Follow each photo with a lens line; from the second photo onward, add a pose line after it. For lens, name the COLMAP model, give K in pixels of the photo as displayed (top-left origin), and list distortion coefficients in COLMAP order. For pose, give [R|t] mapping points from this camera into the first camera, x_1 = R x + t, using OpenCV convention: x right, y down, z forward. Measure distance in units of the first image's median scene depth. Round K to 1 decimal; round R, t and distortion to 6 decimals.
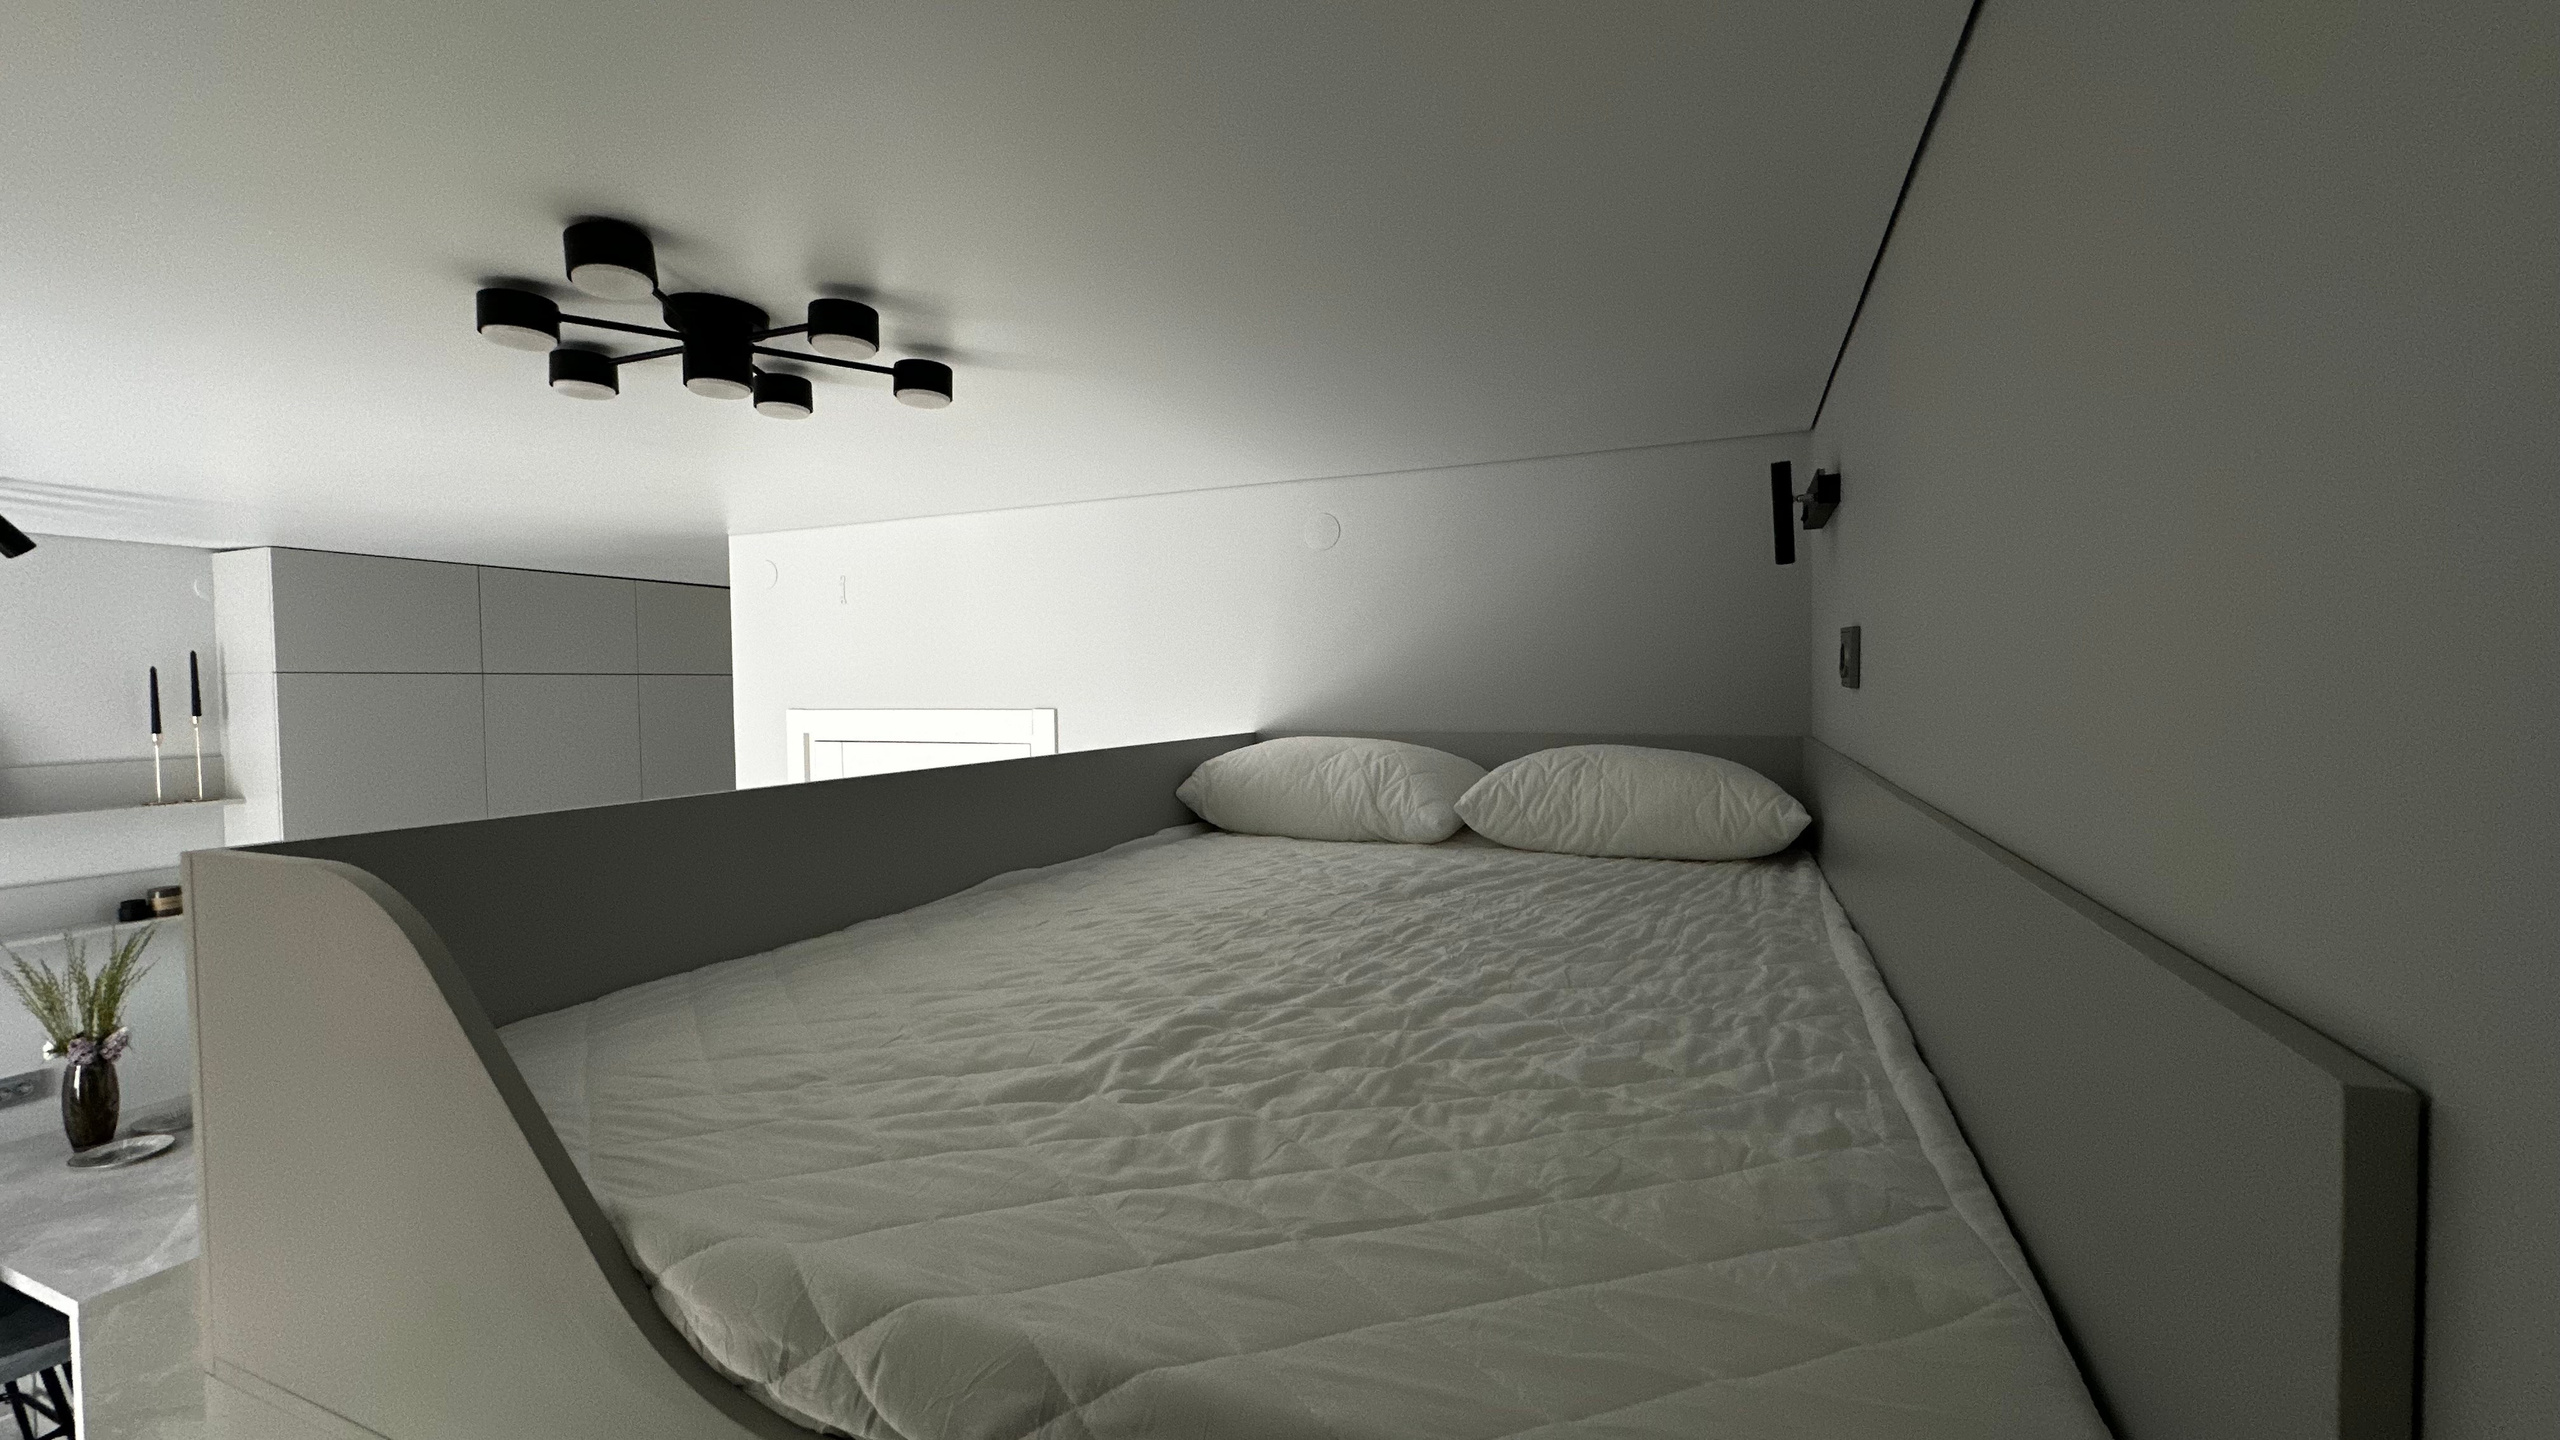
lens RADIAL K [[1077.1, 0, 1281.1], [0, 1077.1, 709.4], [0, 0, 1]] dist [0.000135, 0.000095]
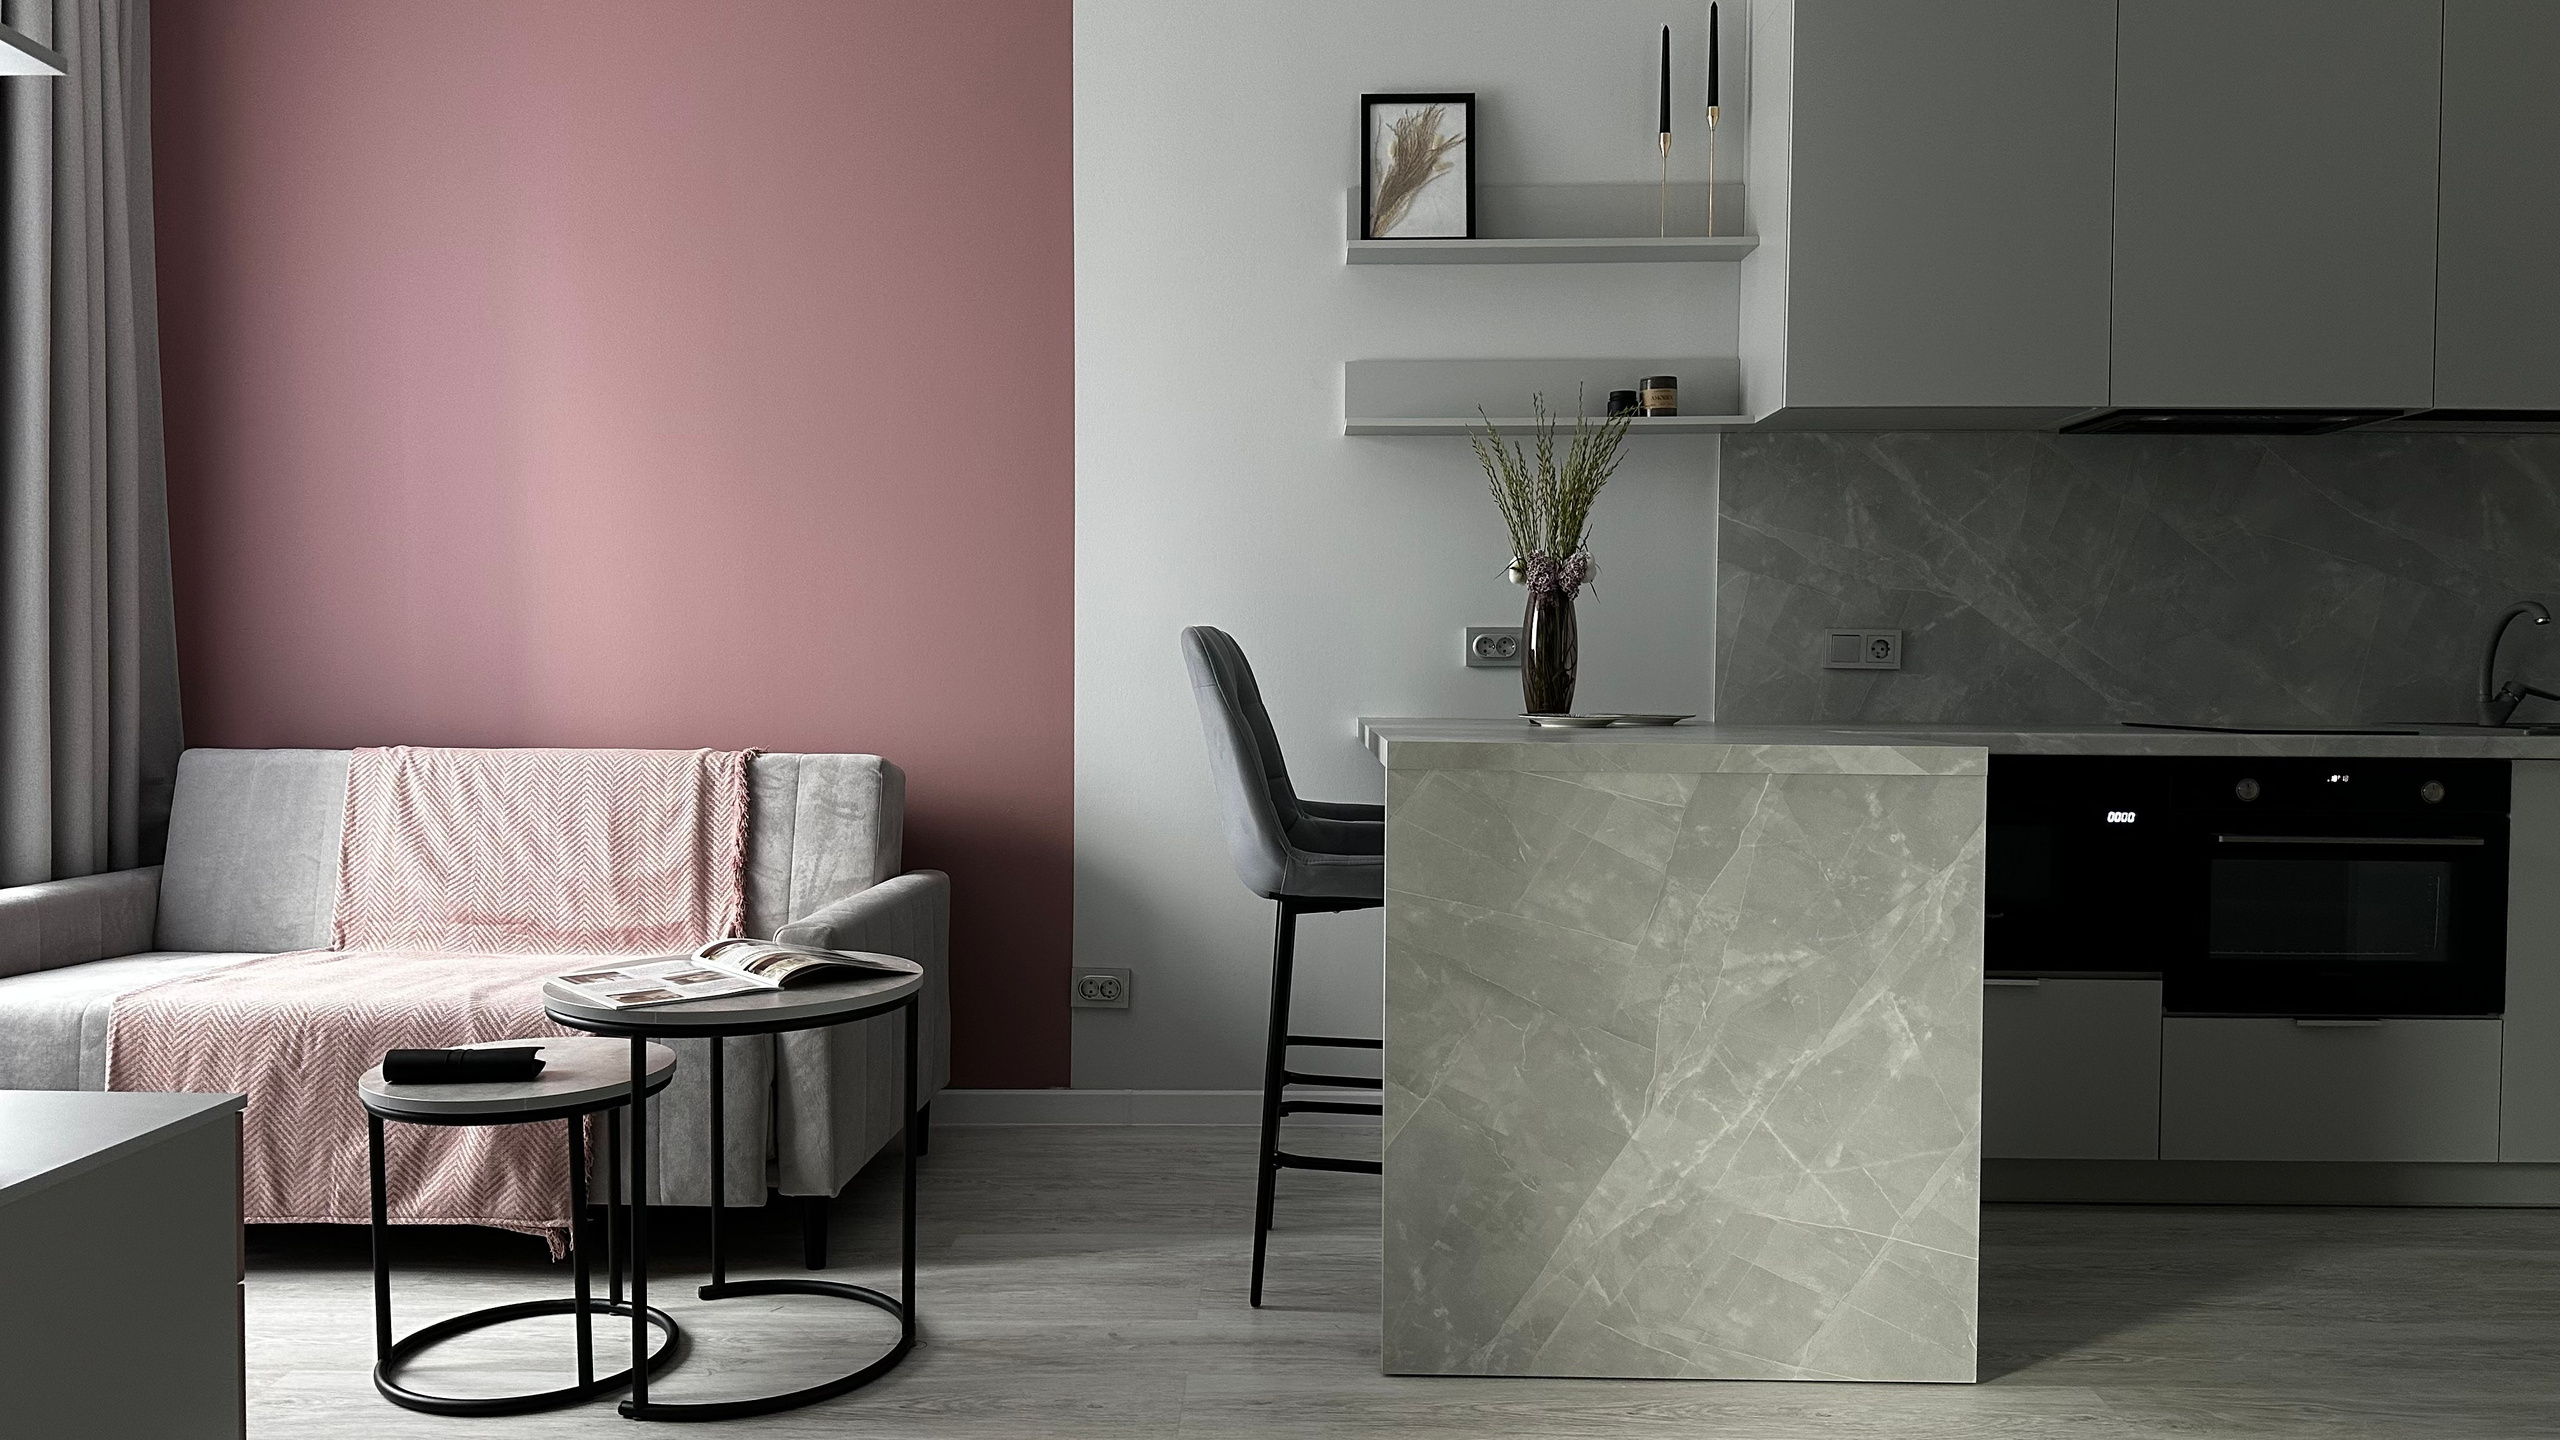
lens RADIAL K [[1786.8, 0, 1280.0], [0, 1786.8, 720.0], [0, 0, 1]] dist [0.149861, -0.281648]
pose [[0.412289, 0.038499, -0.910239, -0.156742], [-0.043213, 0.998809, 0.022672, 0.379442], [0.910028, 0.029987, 0.413461, 0.383773]]
